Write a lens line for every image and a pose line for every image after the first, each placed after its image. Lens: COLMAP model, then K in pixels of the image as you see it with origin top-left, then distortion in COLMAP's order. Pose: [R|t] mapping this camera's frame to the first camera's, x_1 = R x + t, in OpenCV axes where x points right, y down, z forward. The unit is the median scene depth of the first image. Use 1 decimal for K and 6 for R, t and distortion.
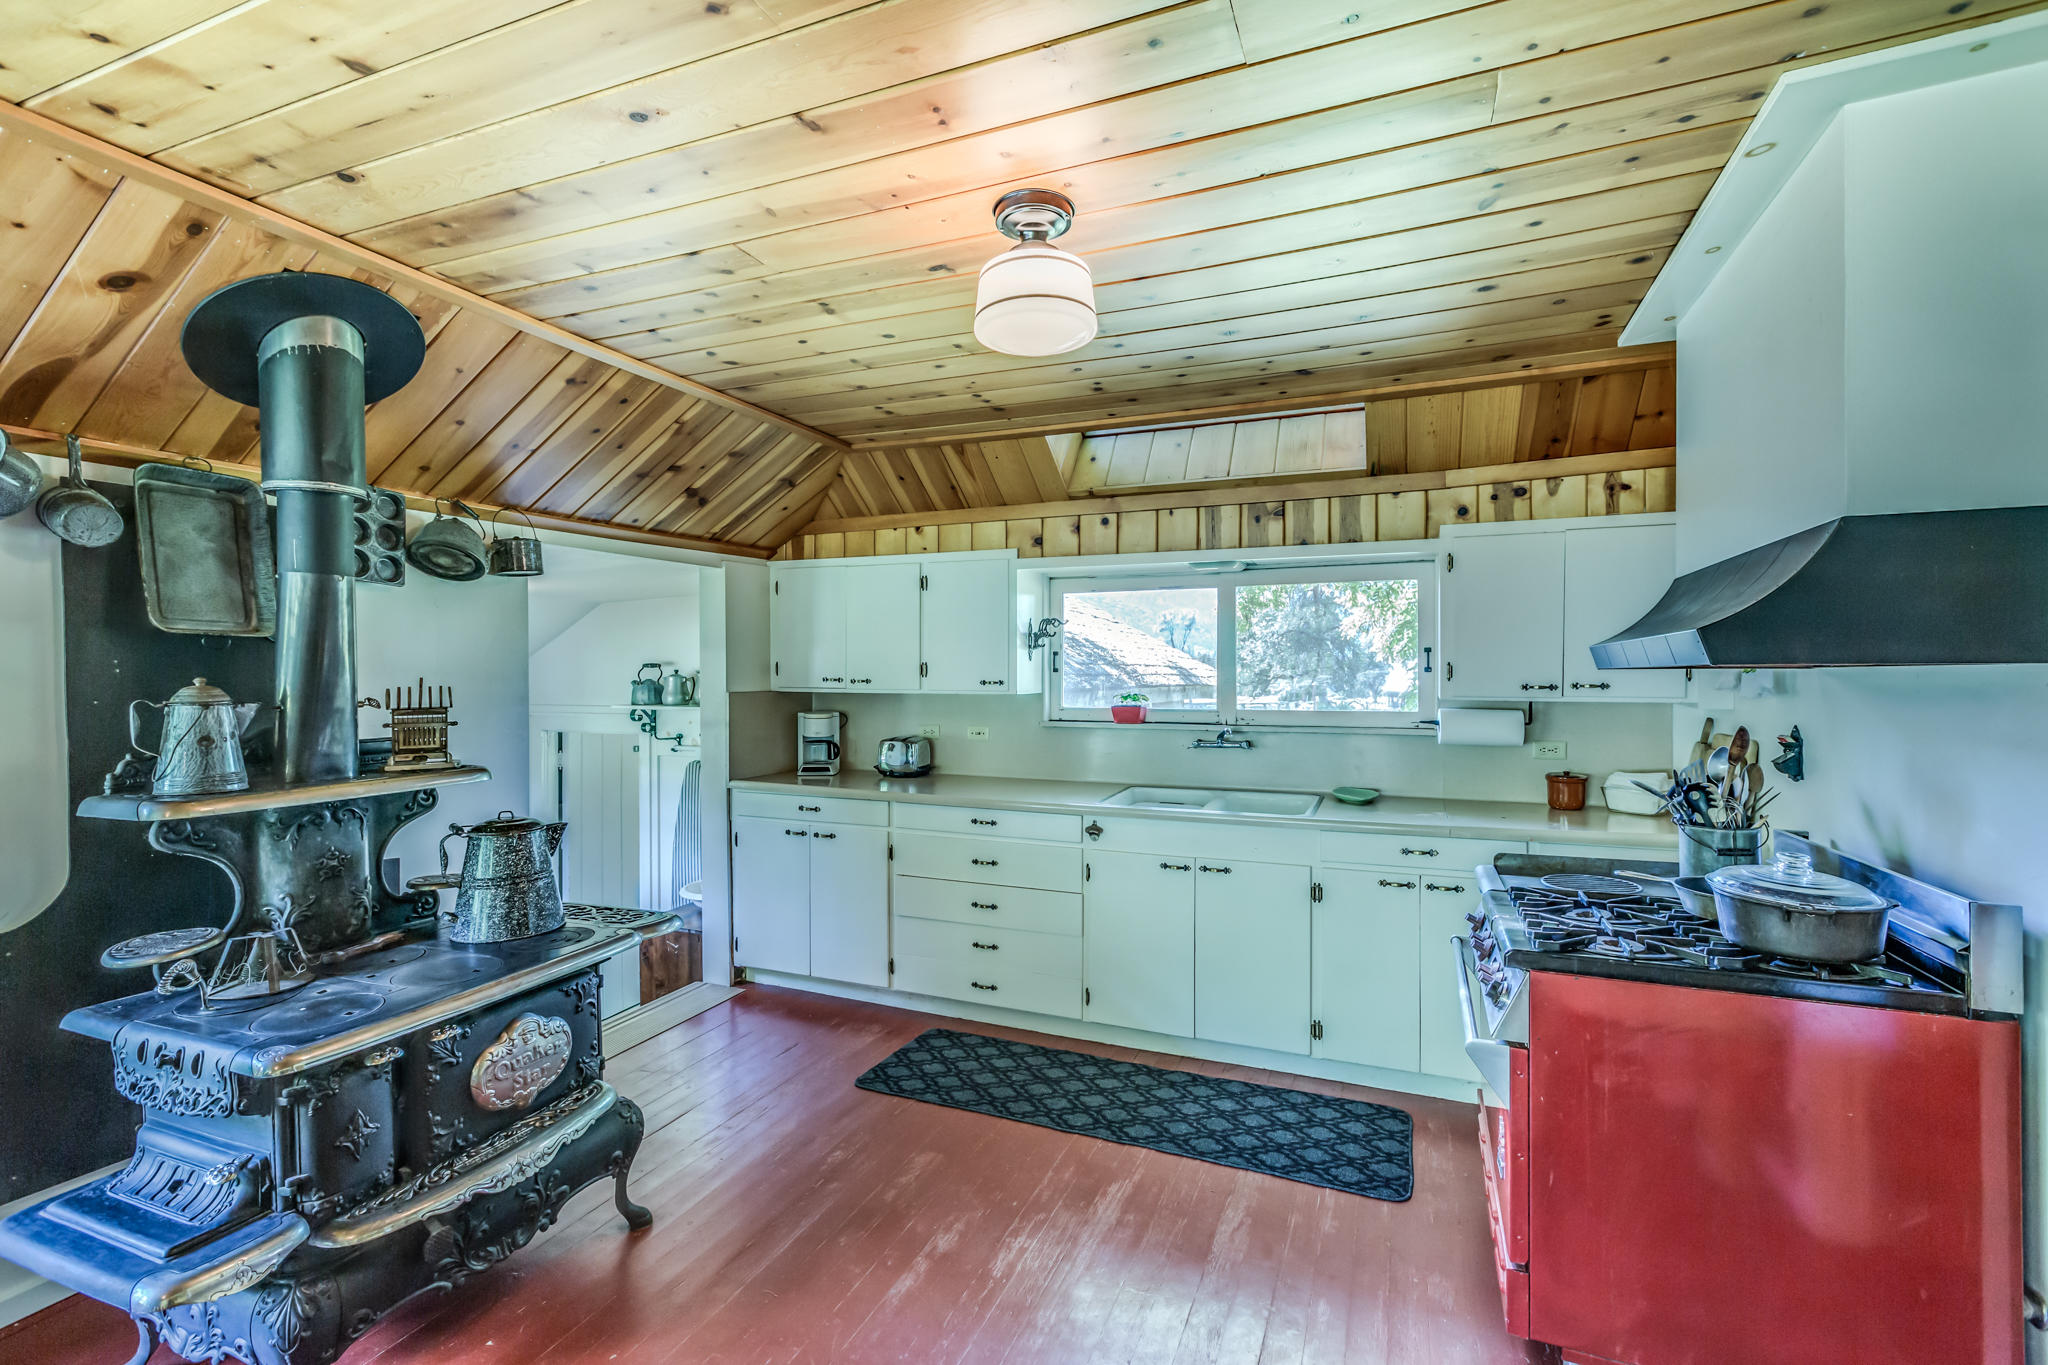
lens RADIAL K [[939.2, 0, 1042.7], [0, 939.2, 679.7], [0, 0, 1]] dist [0.001214, 0.000945]
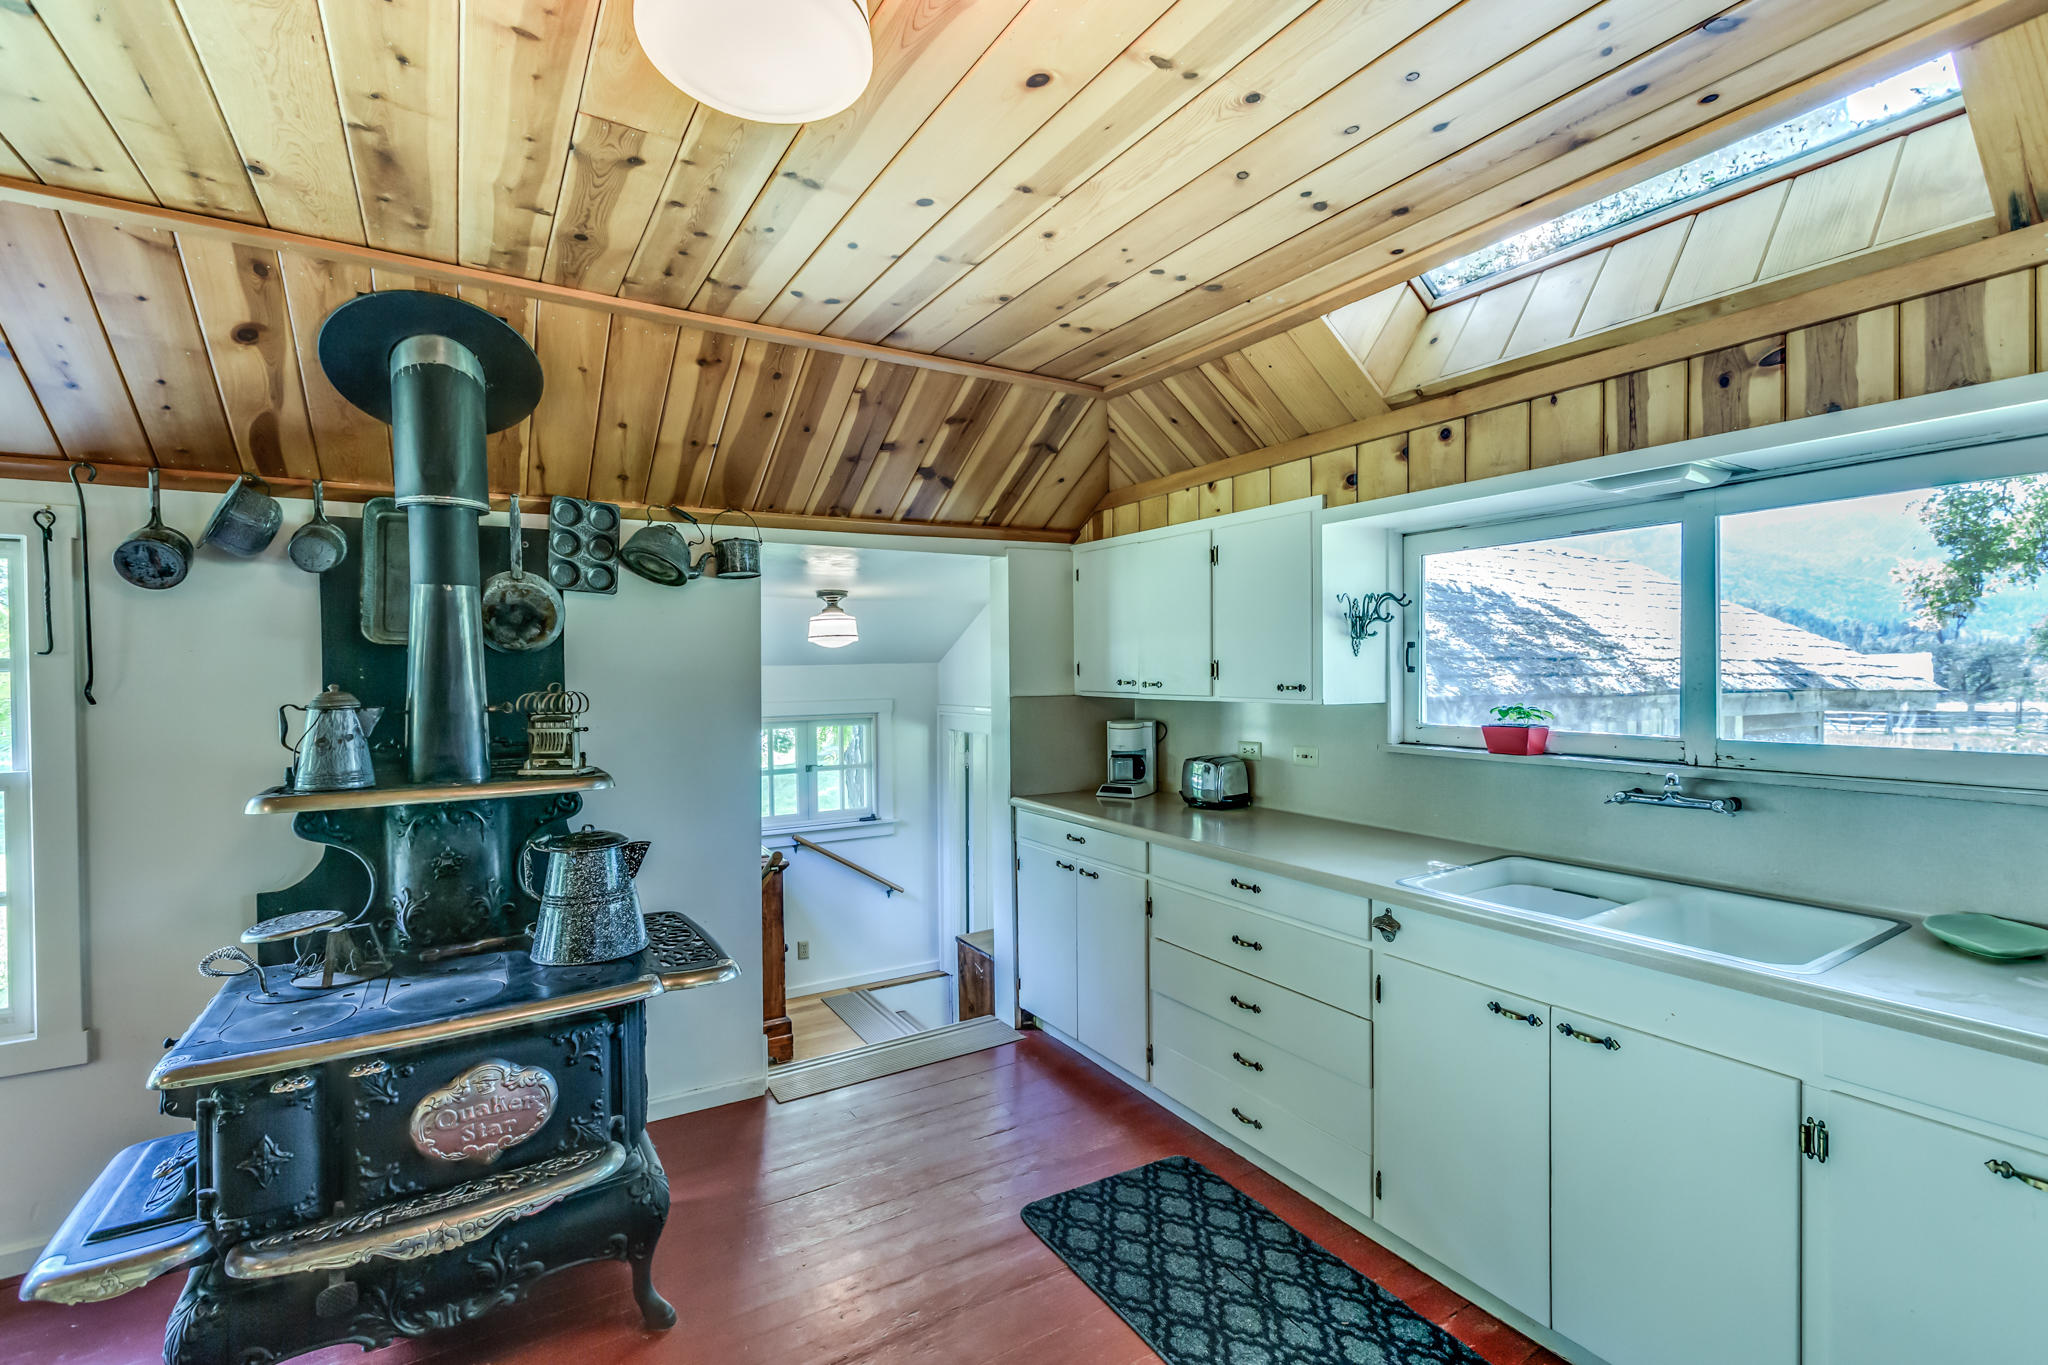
lens RADIAL K [[939.2, 0, 1004.4], [0, 939.2, 679.1], [0, 0, 1]] dist [0.001214, 0.000945]
pose [[0.798958, -0.000210, -0.601387, 0.233021], [0.001012, 0.999999, 0.000995, -0.004919], [0.601386, -0.001403, 0.798958, 0.351636]]
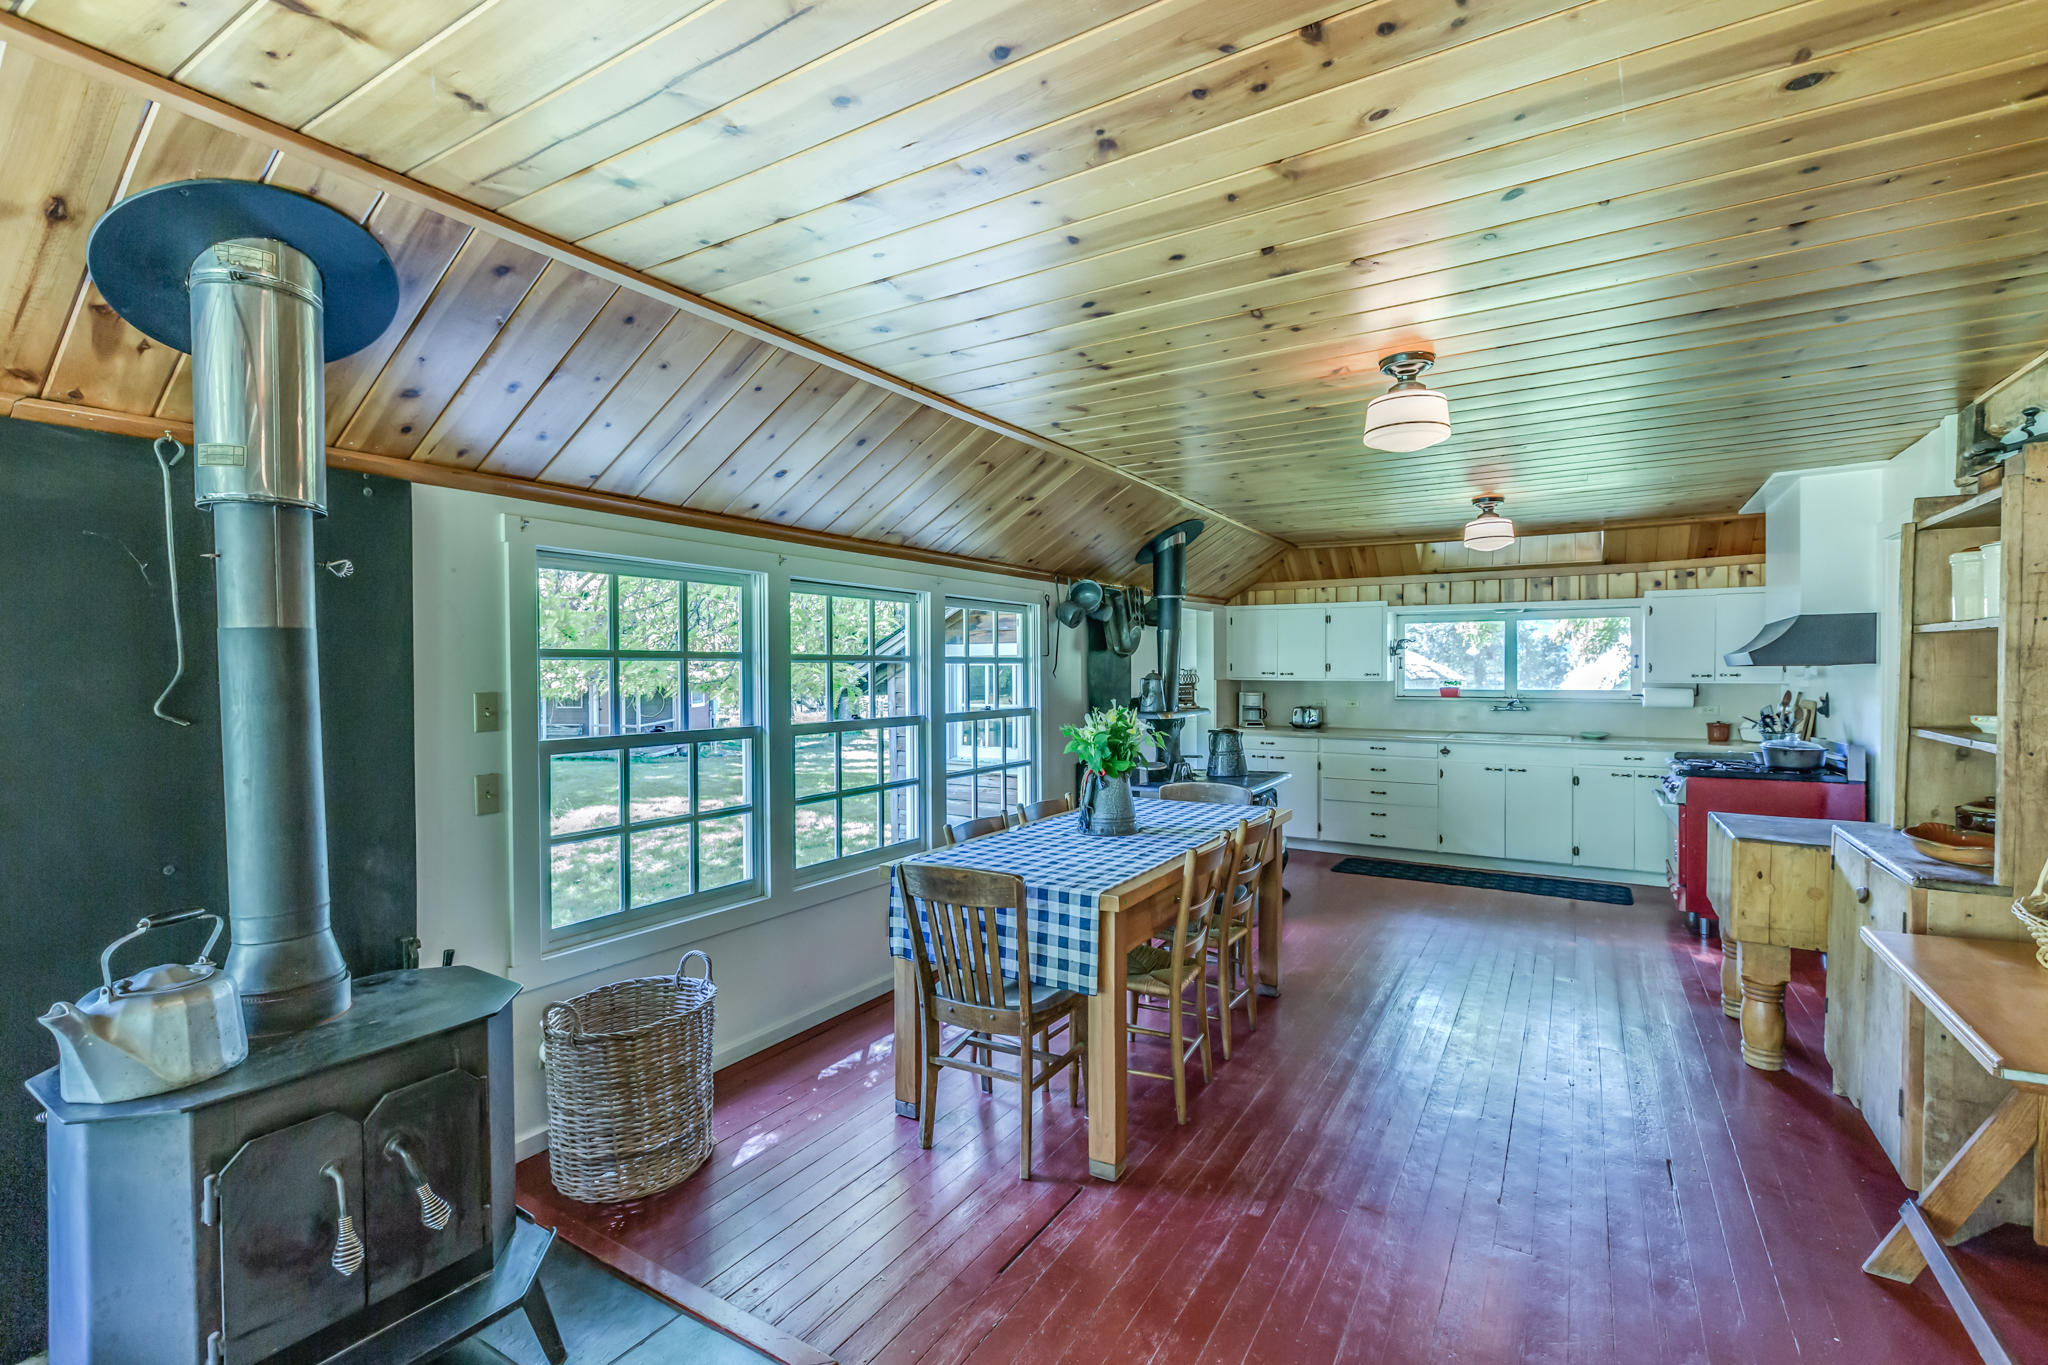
lens RADIAL K [[939.2, 0, 1030.3], [0, 939.2, 680.3], [0, 0, 1]] dist [0.001214, 0.000945]
pose [[0.986378, 0.000651, -0.164493, -0.472051], [-0.000469, 0.999999, 0.001144, 0.014512], [0.164493, -0.001051, 0.986378, -1.040184]]
